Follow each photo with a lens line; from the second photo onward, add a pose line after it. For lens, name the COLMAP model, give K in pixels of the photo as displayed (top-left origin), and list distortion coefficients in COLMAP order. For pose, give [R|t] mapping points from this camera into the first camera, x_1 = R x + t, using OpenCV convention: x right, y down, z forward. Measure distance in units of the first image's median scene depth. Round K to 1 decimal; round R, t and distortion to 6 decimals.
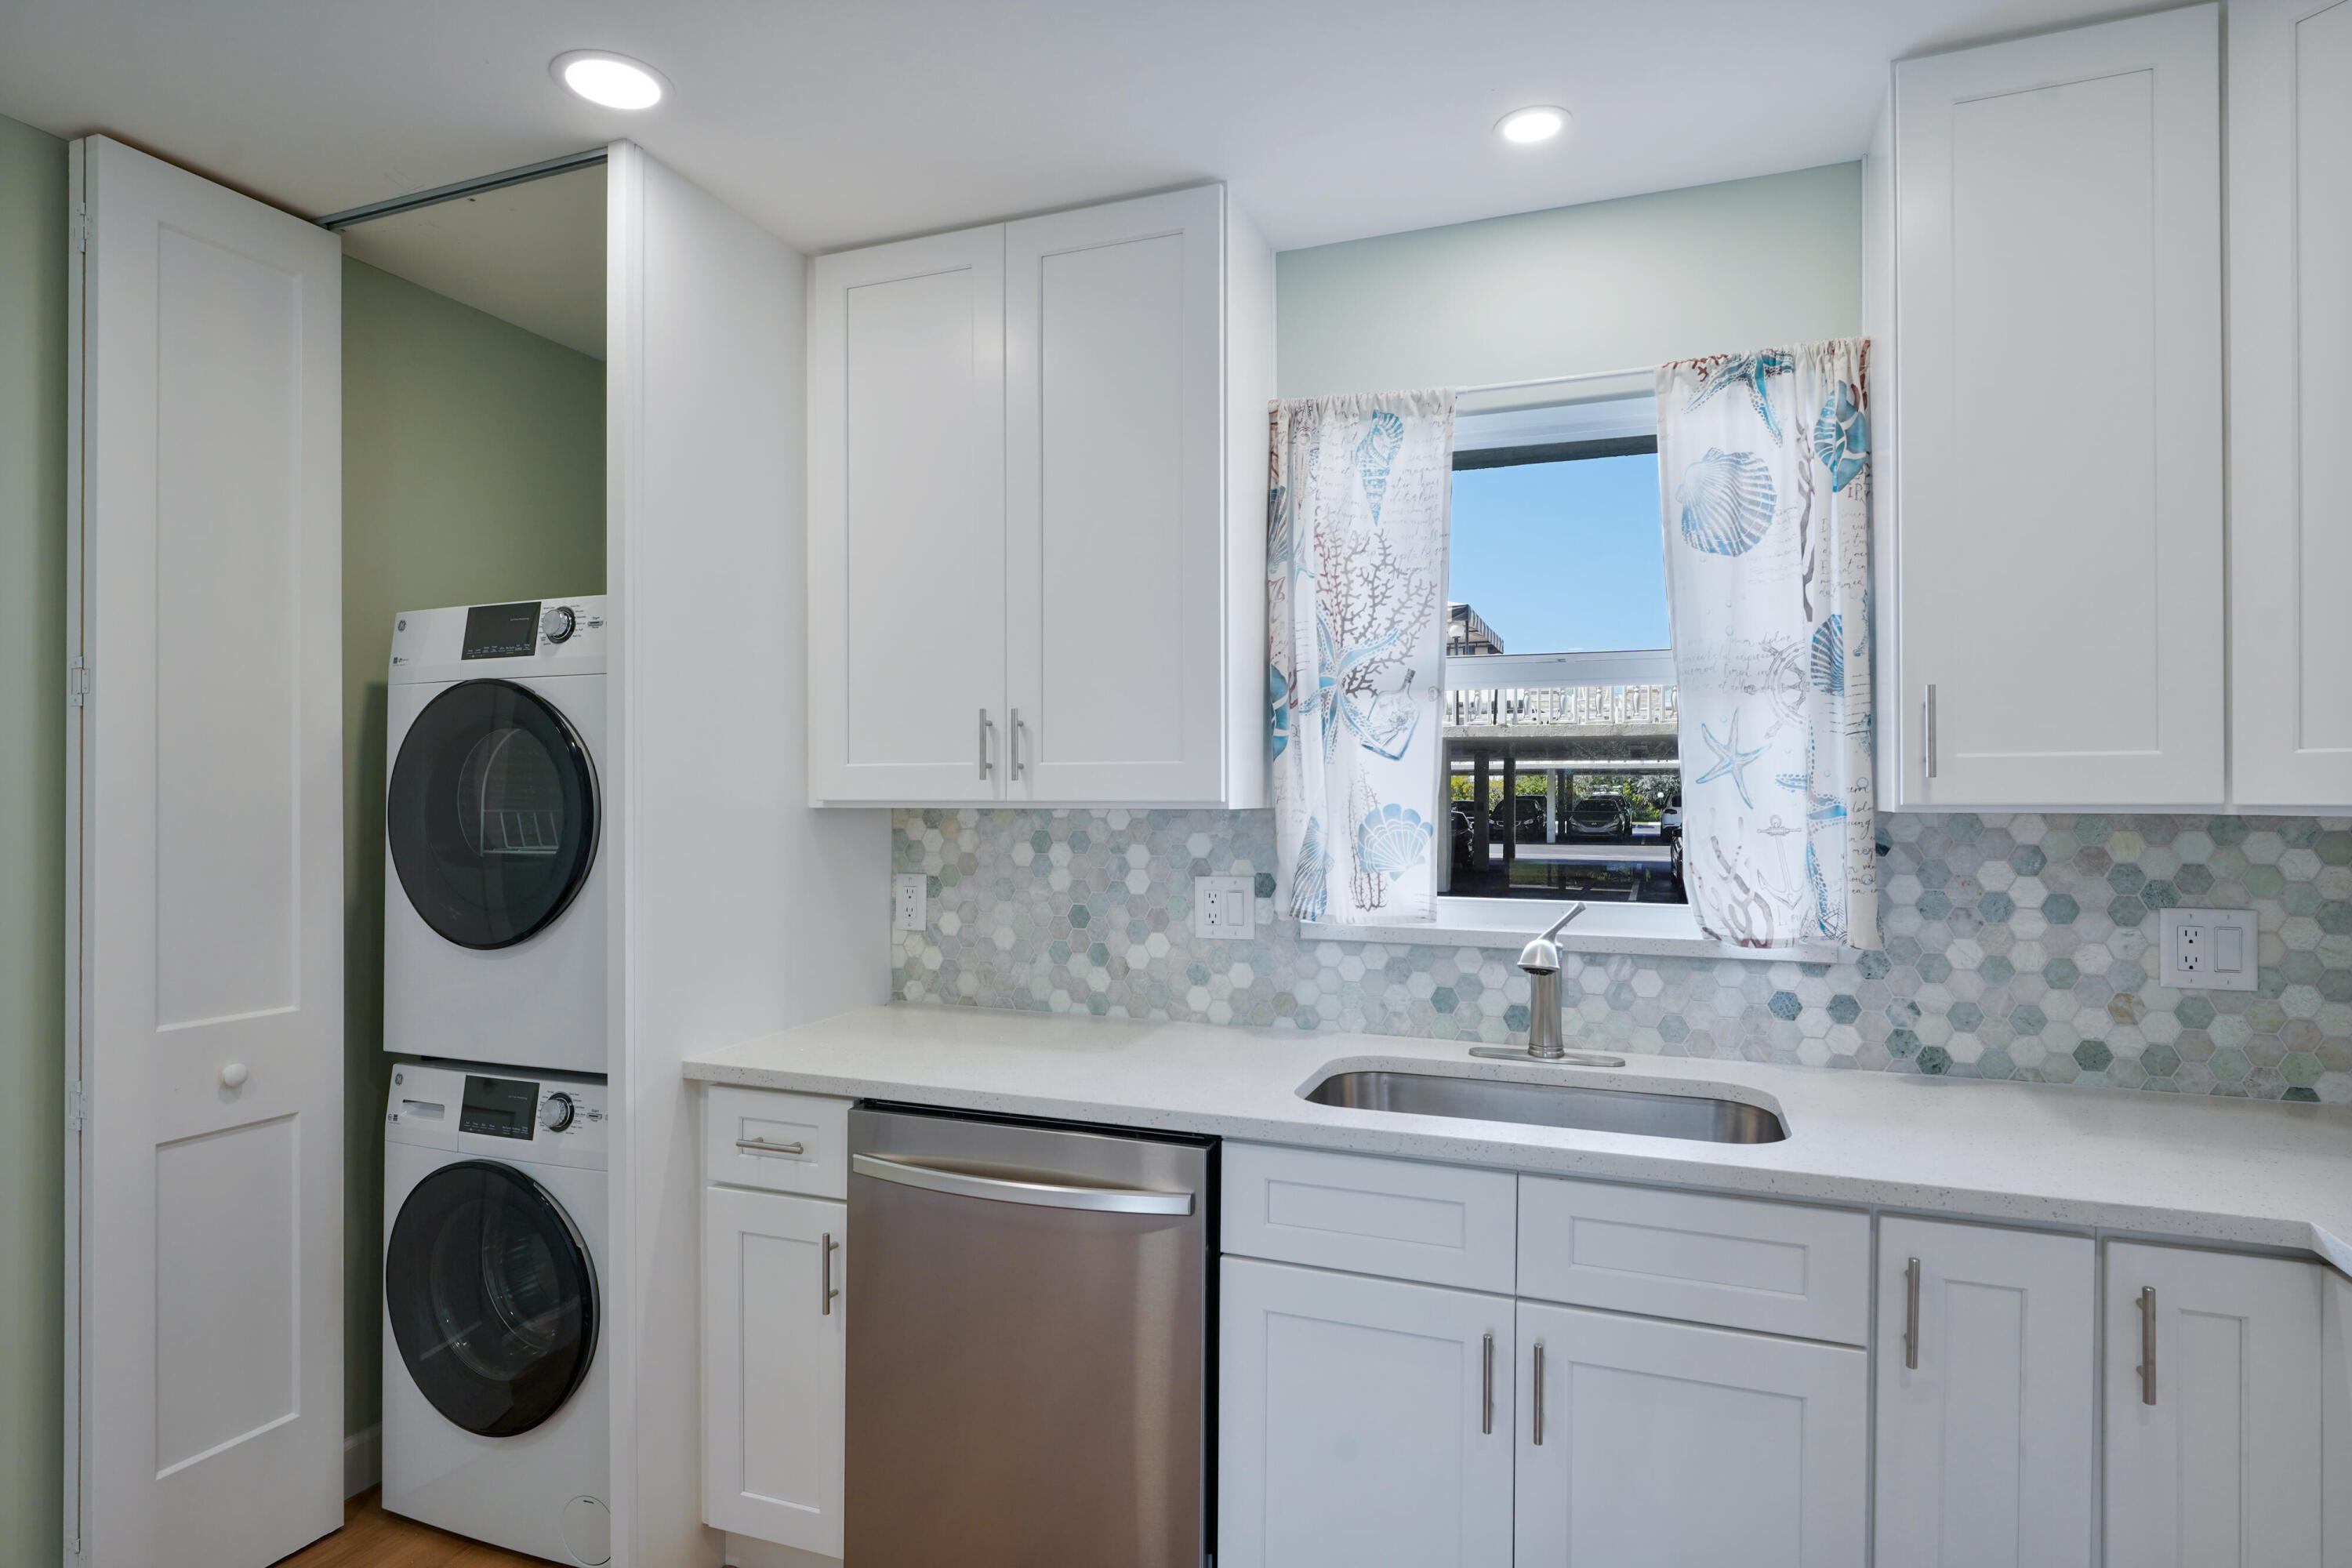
lens RADIAL K [[1274.0, 0, 1169.9], [0, 1274.0, 791.0], [0, 0, 1]] dist [-0.005863, 0.000956]
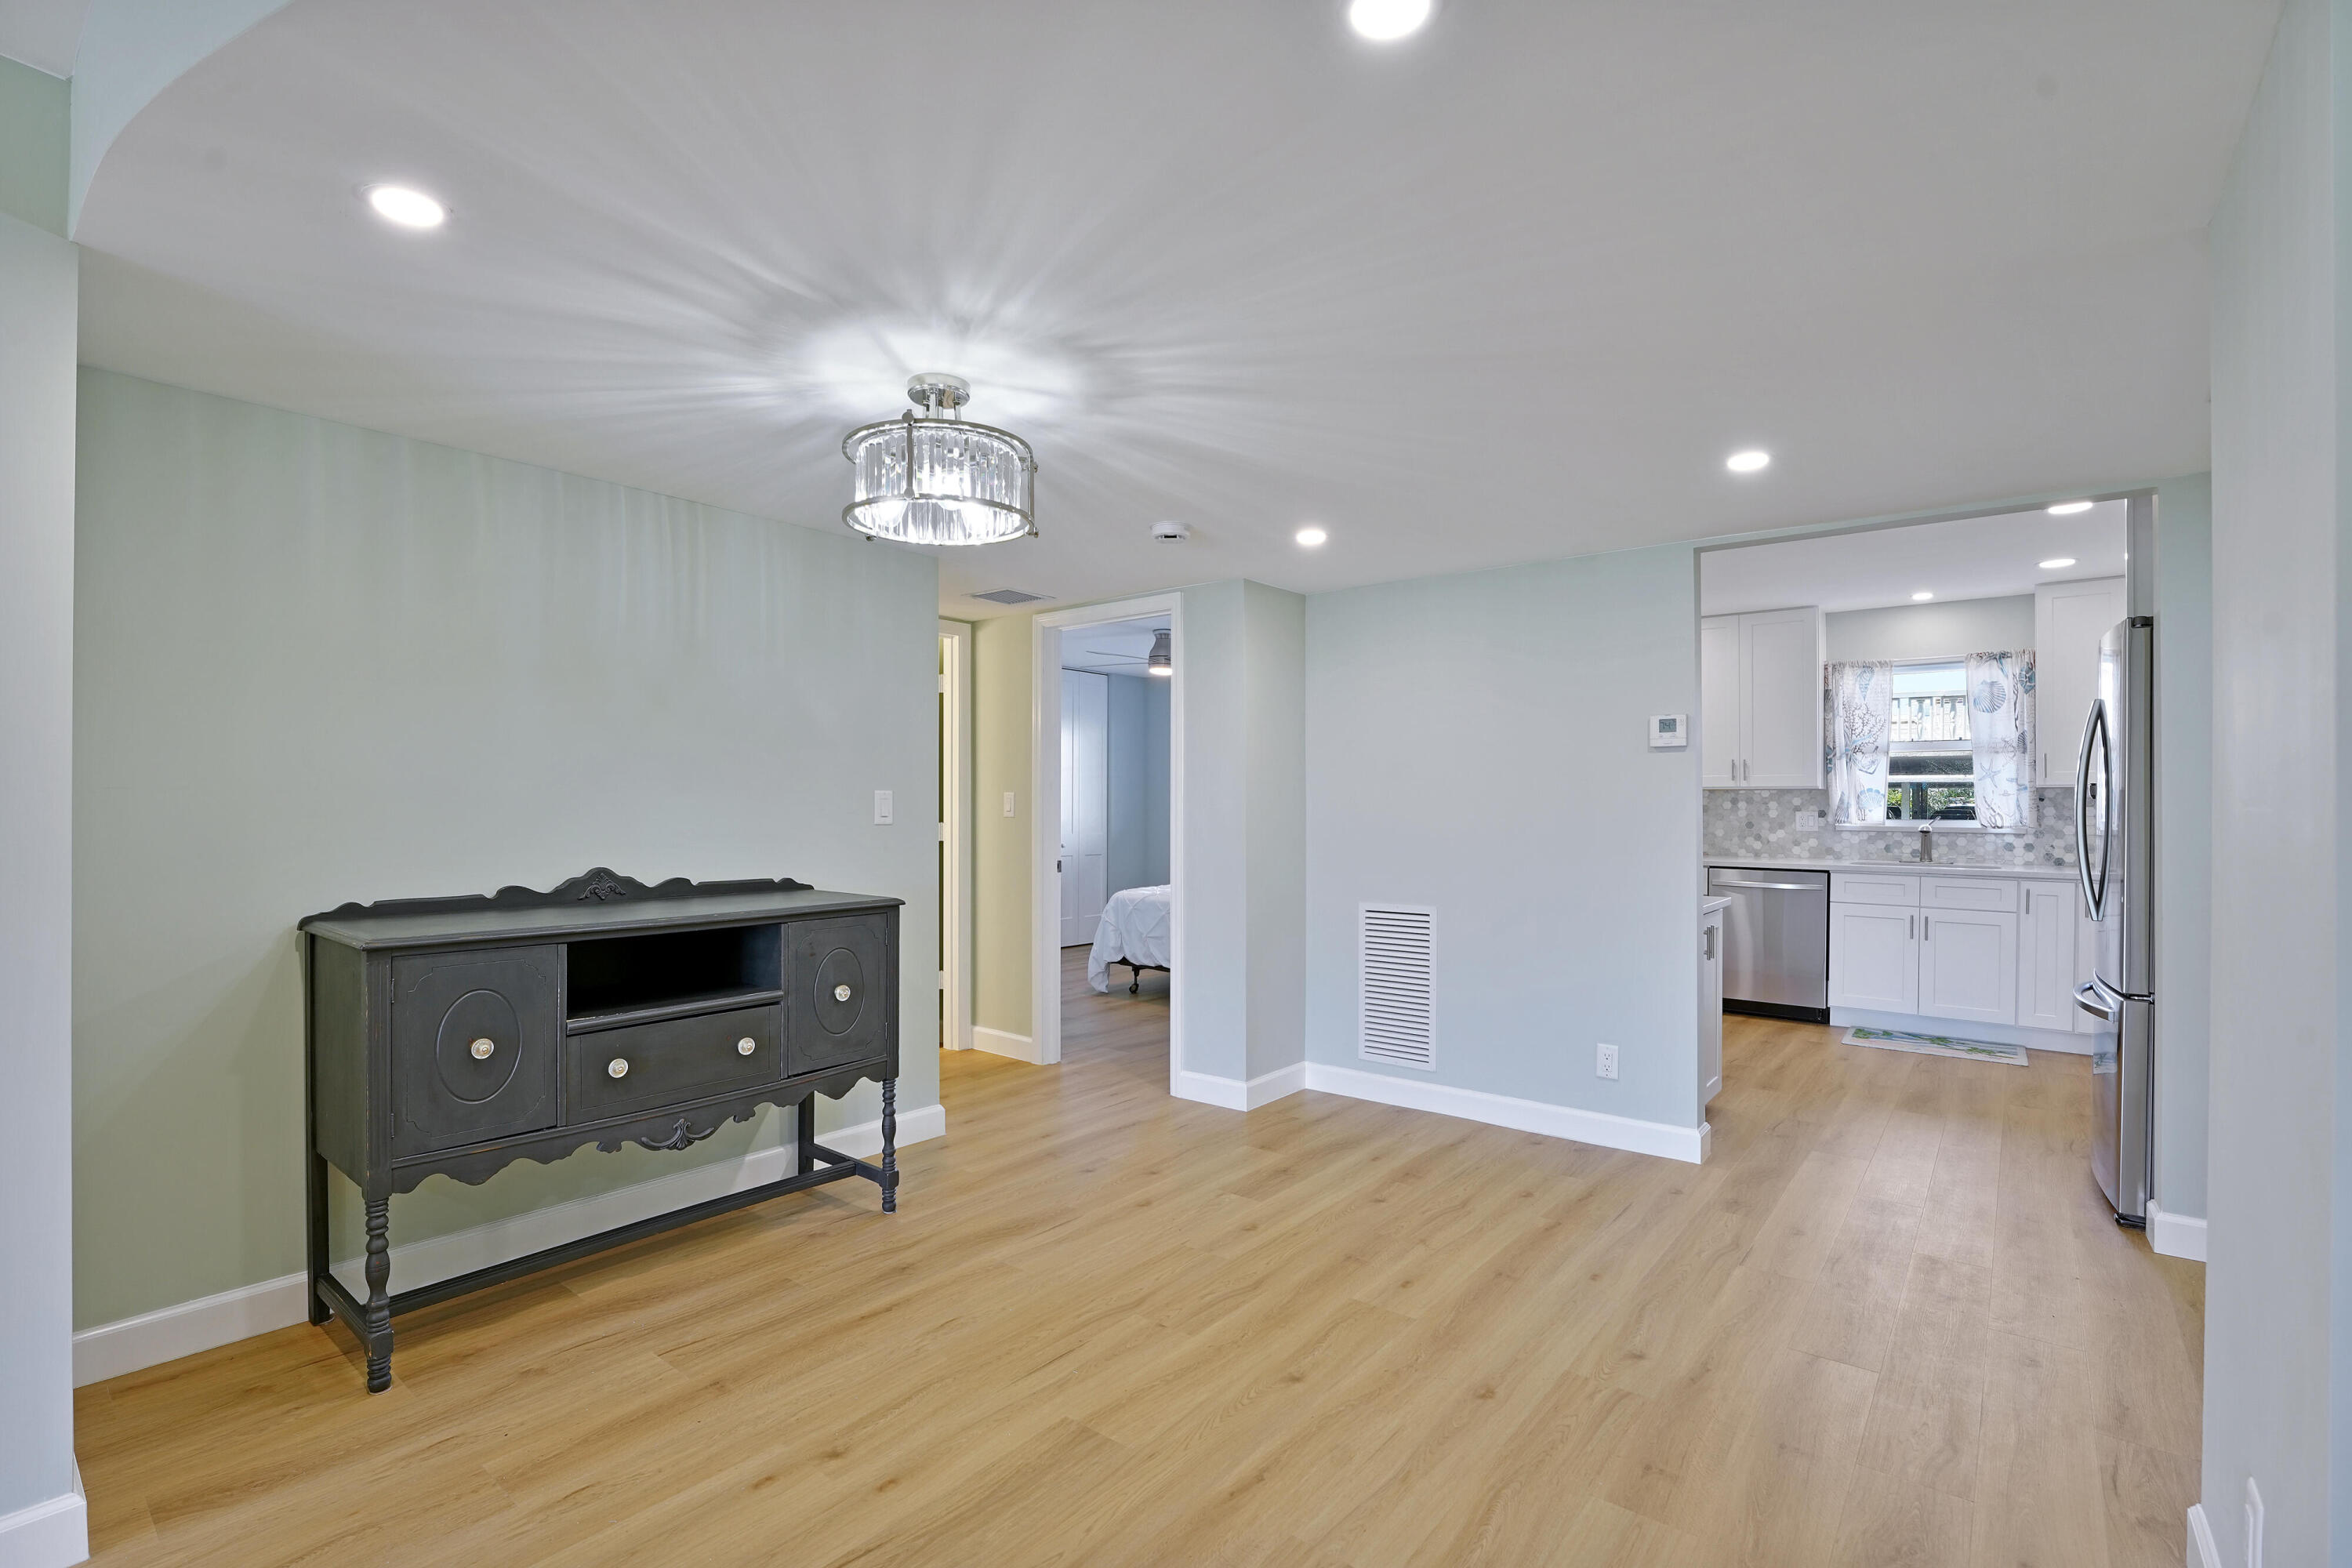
lens RADIAL K [[1059.0, 0, 1169.9], [0, 1059.0, 798.6], [0, 0, 1]] dist [-0.016564, -0.000309]
pose [[0.949898, 0.002008, -0.312553, -0.683141], [-0.003294, 0.999988, -0.003586, 0.053873], [0.312543, 0.004436, 0.949893, -2.097302]]
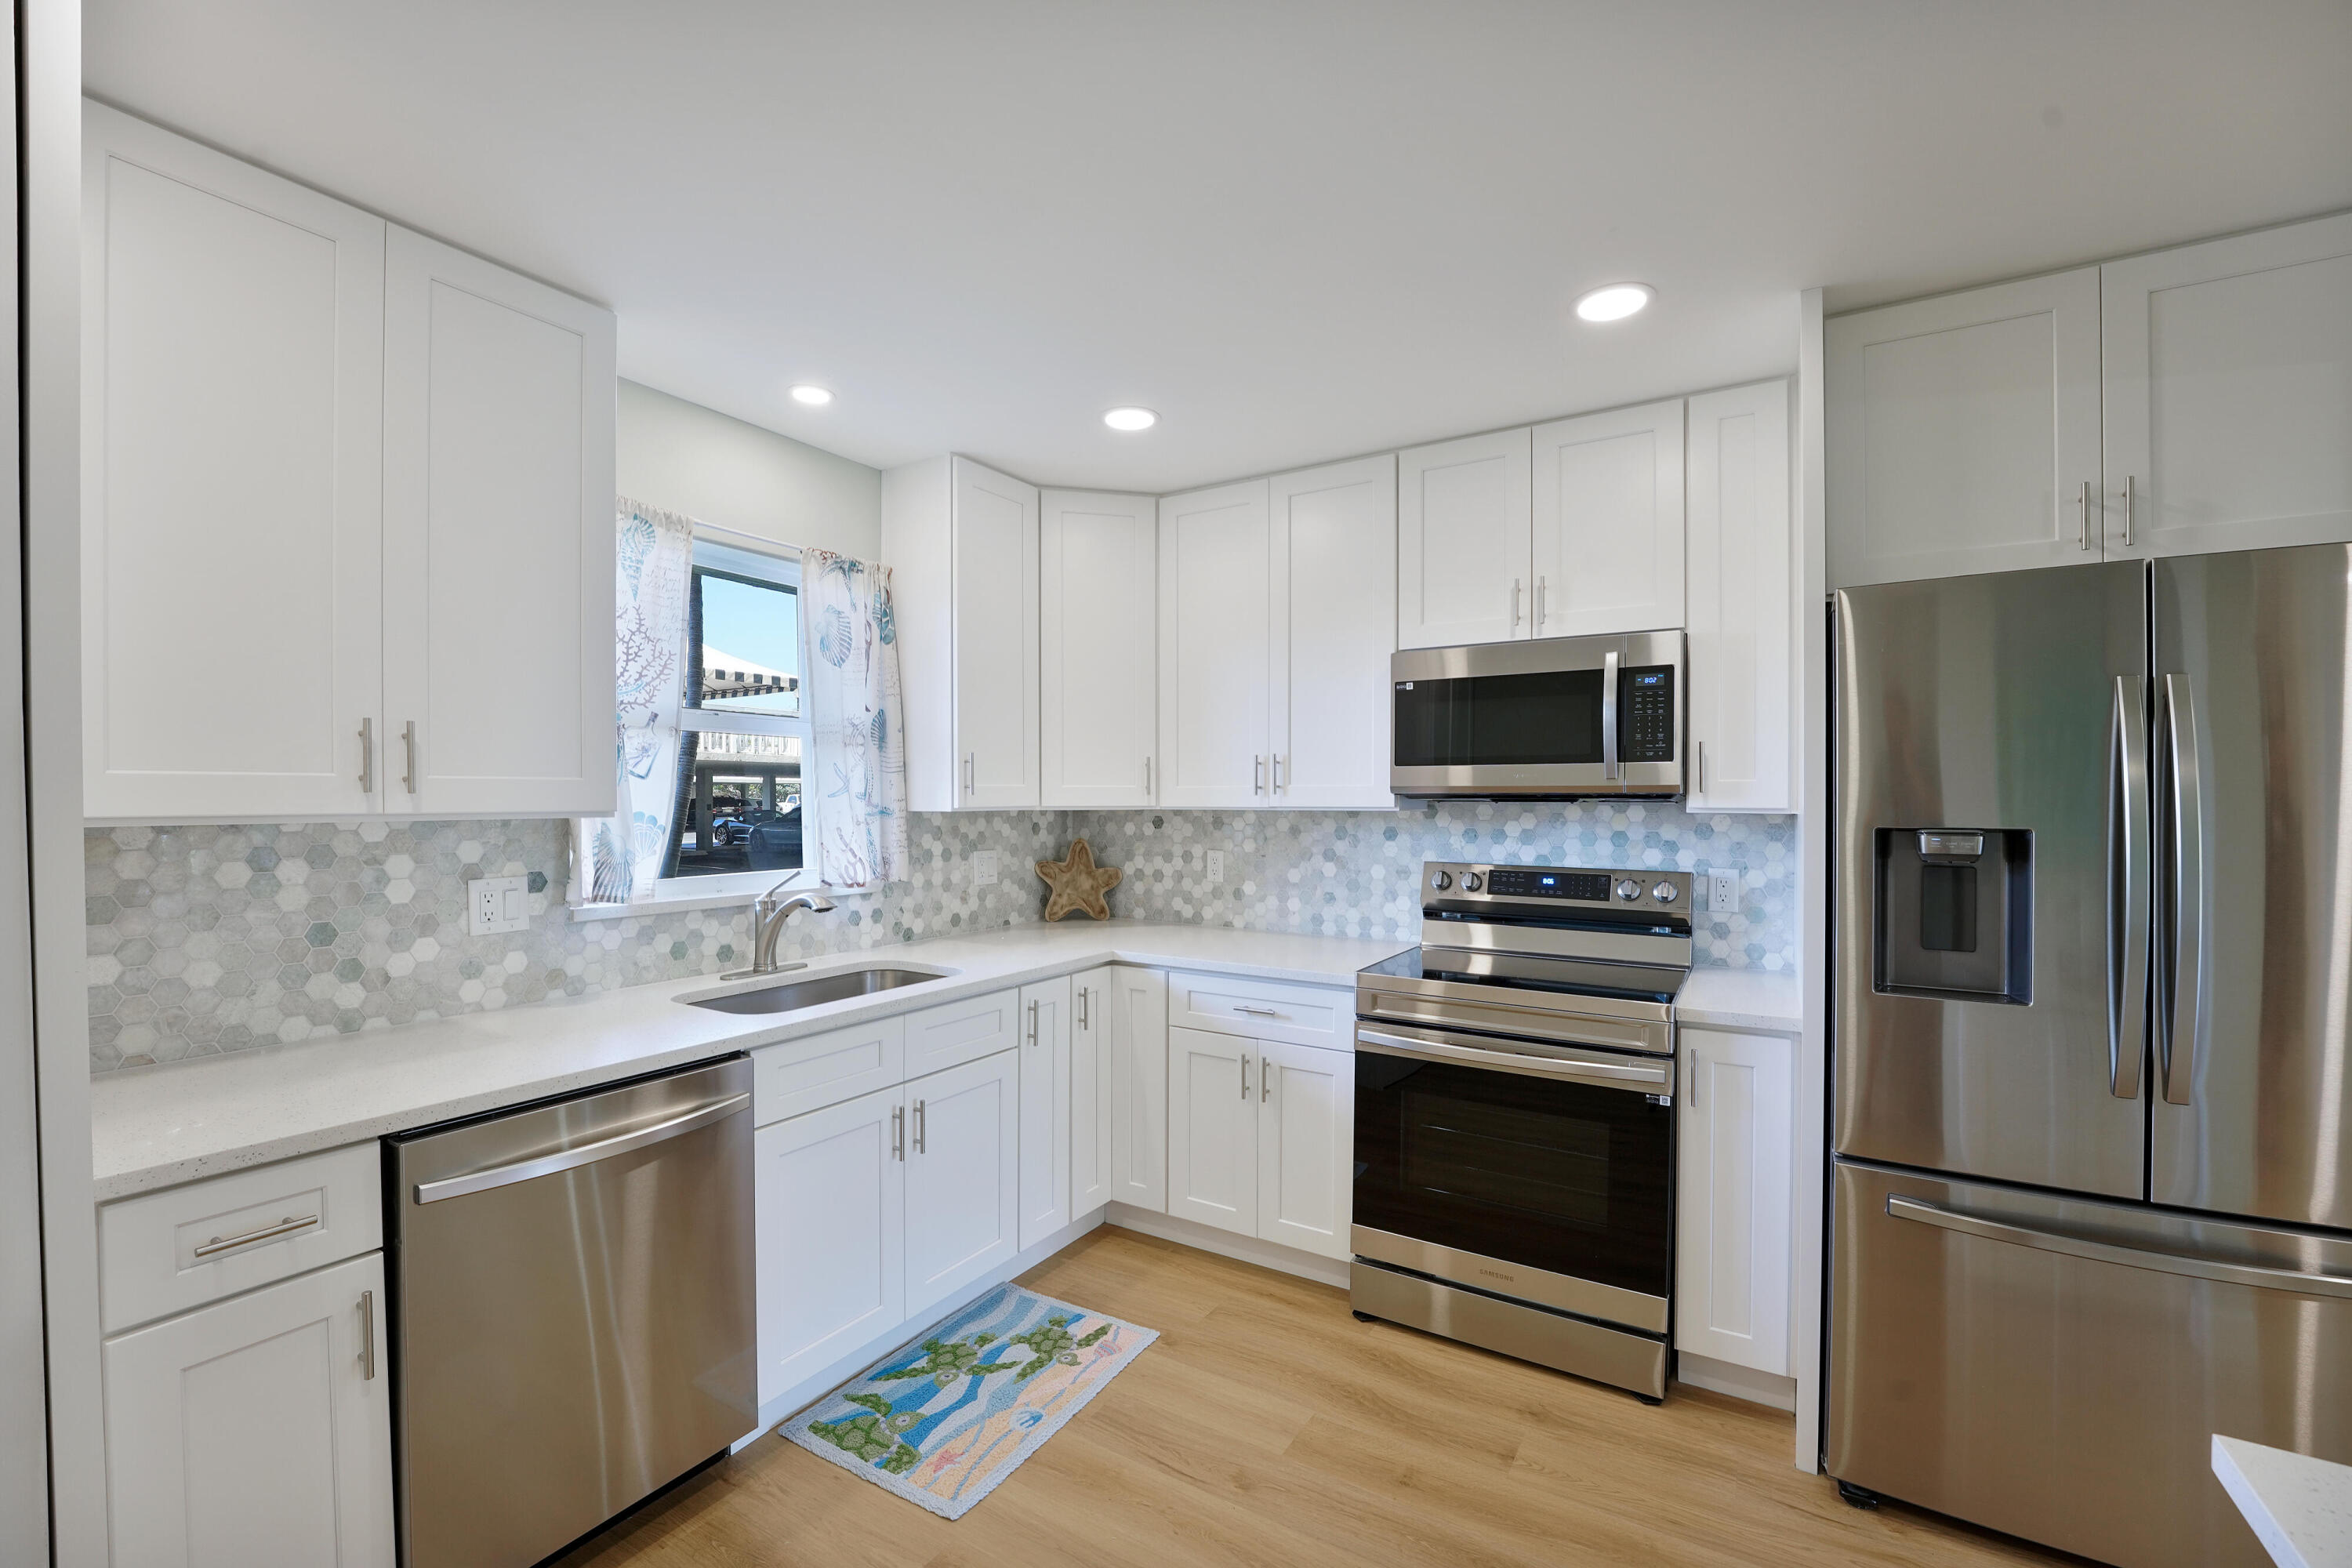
lens RADIAL K [[985.4, 0, 1163.9], [0, 985.4, 799.9], [0, 0, 1]] dist [-0.015710, -0.000511]
pose [[0.183273, -0.003425, 0.983056, -0.751874], [-0.001897, 0.999991, 0.003837, -0.007074], [-0.983060, -0.002568, 0.183265, 0.278444]]
